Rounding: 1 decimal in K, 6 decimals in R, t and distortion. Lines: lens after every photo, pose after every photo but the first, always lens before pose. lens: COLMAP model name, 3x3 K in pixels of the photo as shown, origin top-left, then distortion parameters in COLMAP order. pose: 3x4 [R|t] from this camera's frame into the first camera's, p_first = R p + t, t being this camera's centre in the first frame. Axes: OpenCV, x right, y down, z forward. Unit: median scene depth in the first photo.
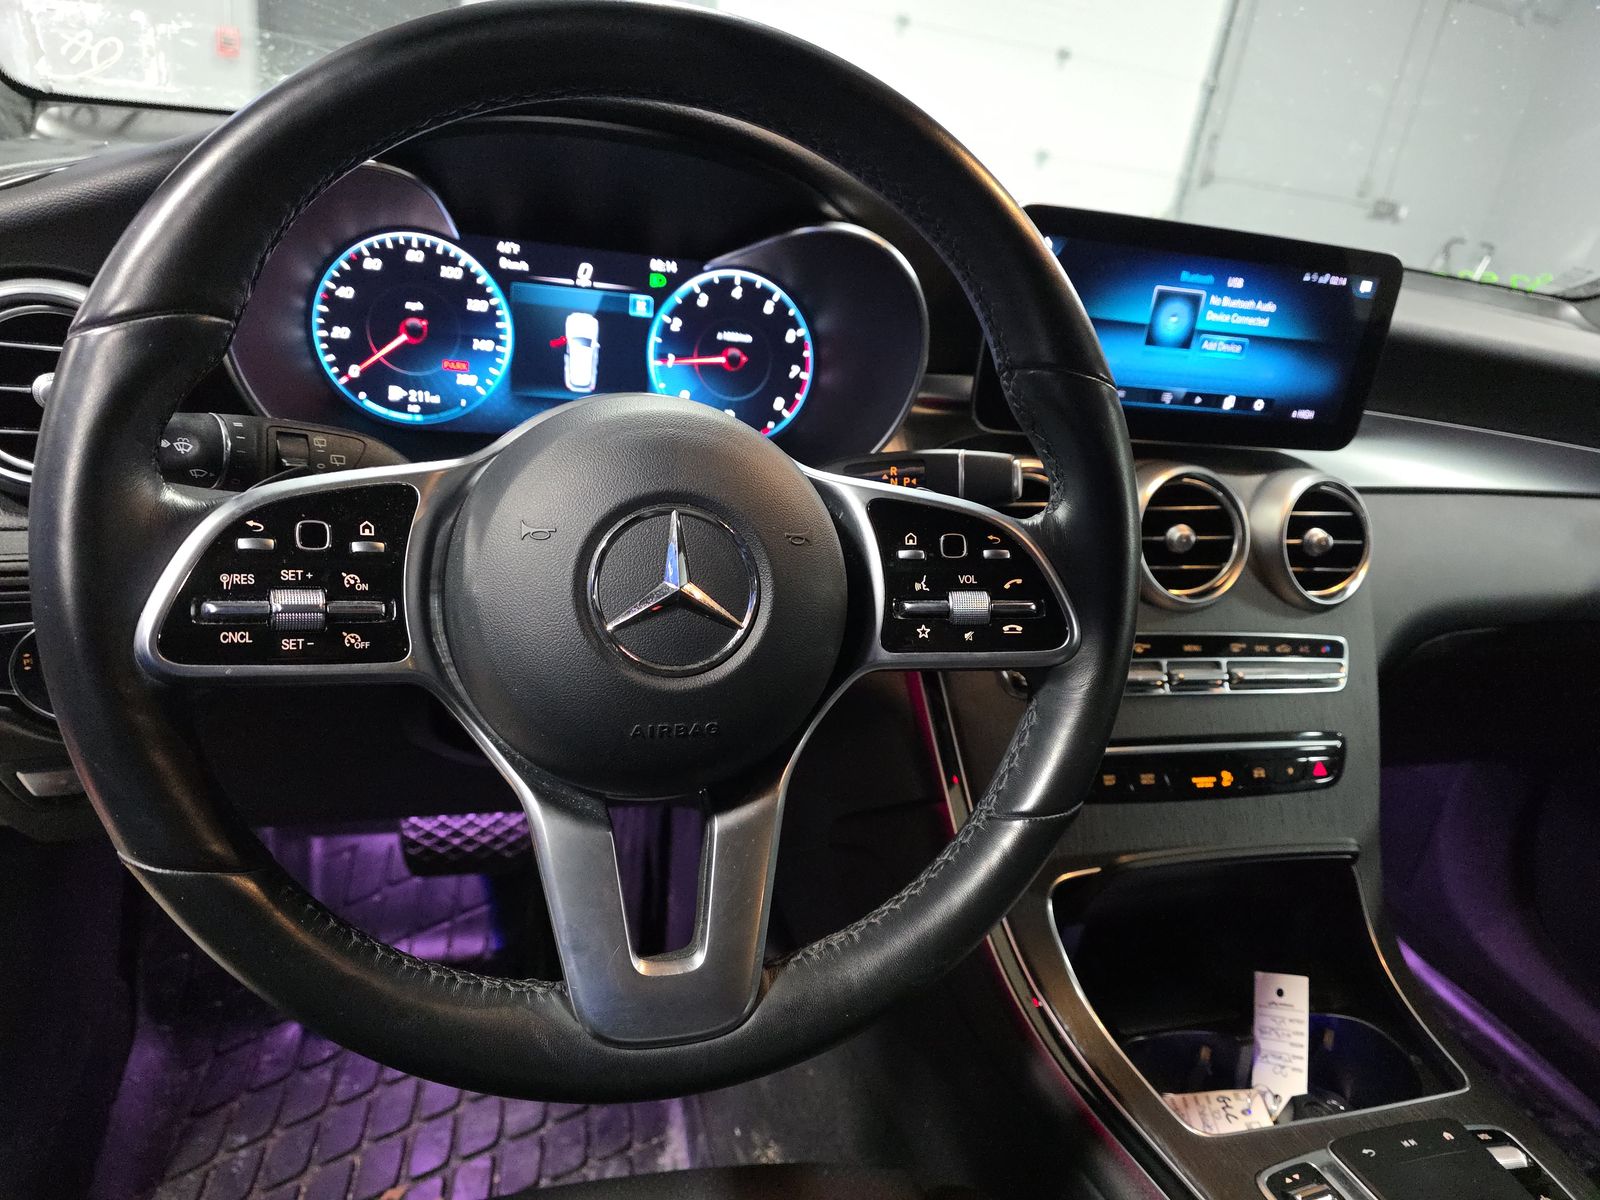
lens RADIAL K [[1045.3, 0, 800.0], [0, 1045.3, 600.0], [0, 0, 1]] dist [0.088962, -0.089886]
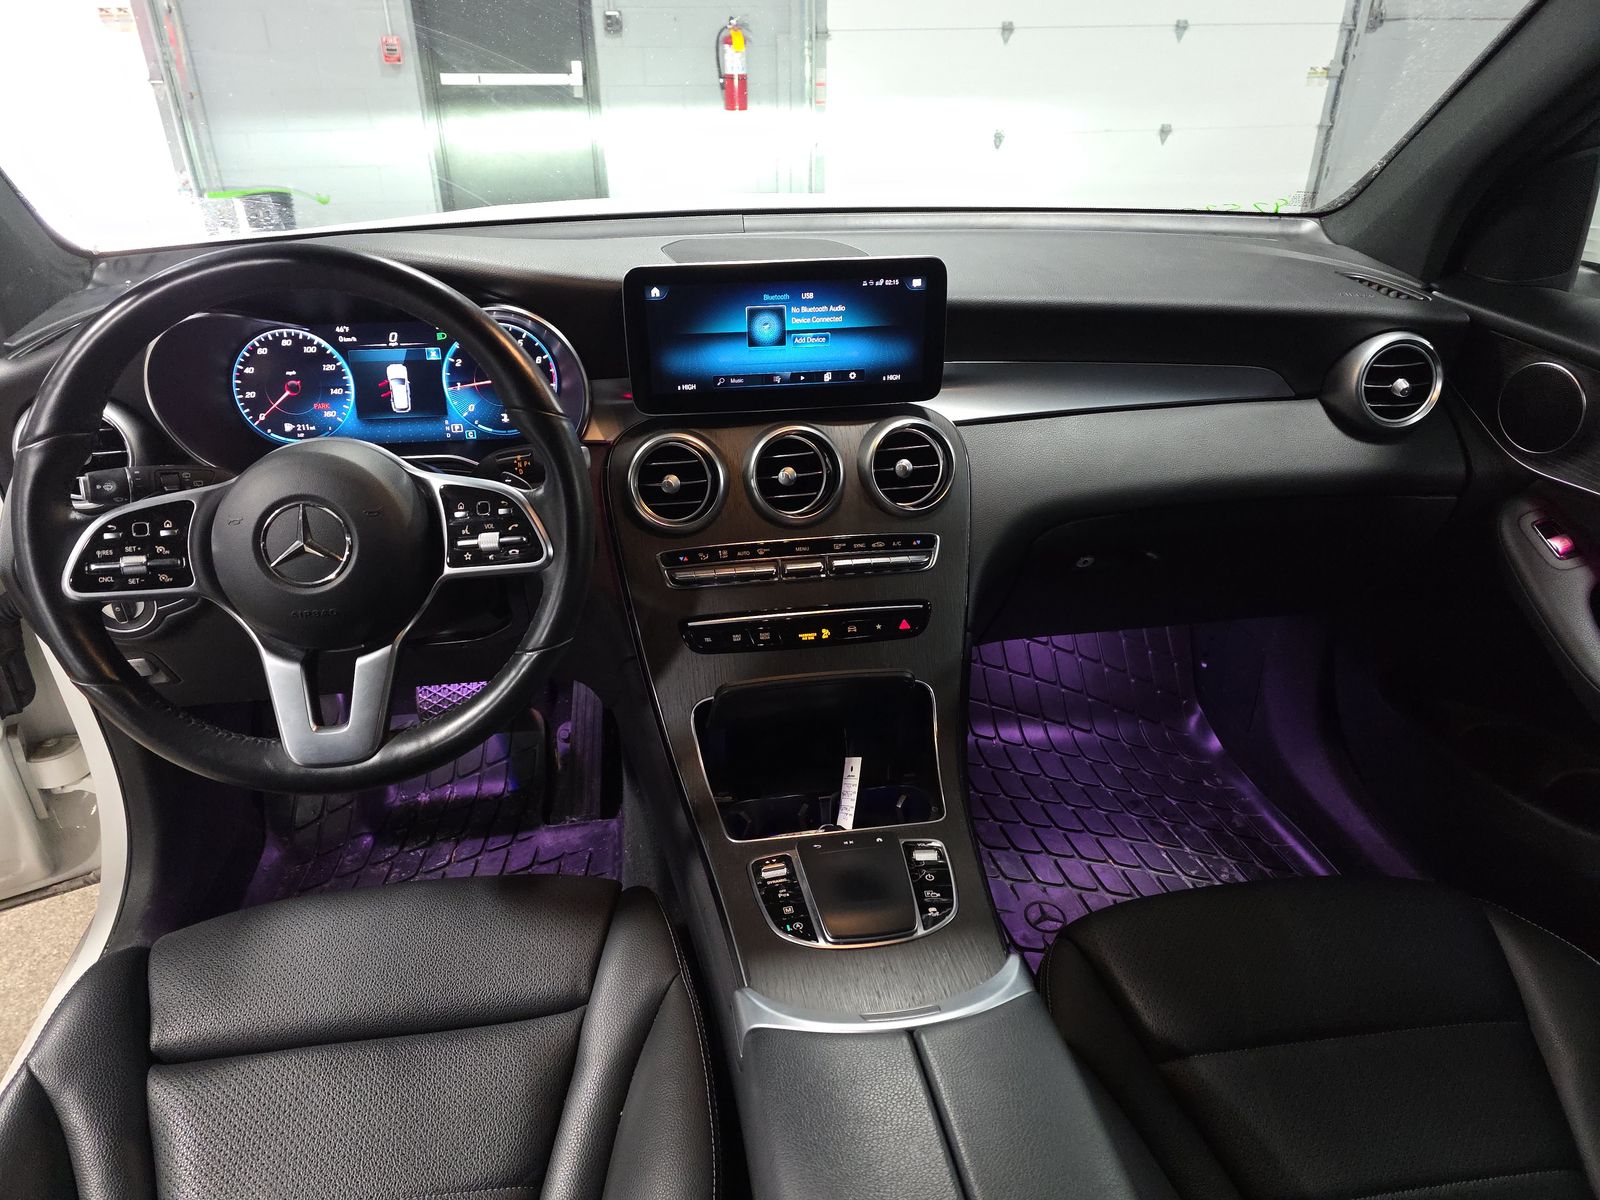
lens RADIAL K [[1046.5, 0, 800.0], [0, 1046.5, 600.0], [0, 0, 1]] dist [0.159346, -0.140740]
pose [[0.973159, -0.057753, -0.222768, 0.744362], [0.075000, 0.994741, 0.069748, 0.015061], [0.217569, -0.084583, 0.972373, -0.478874]]
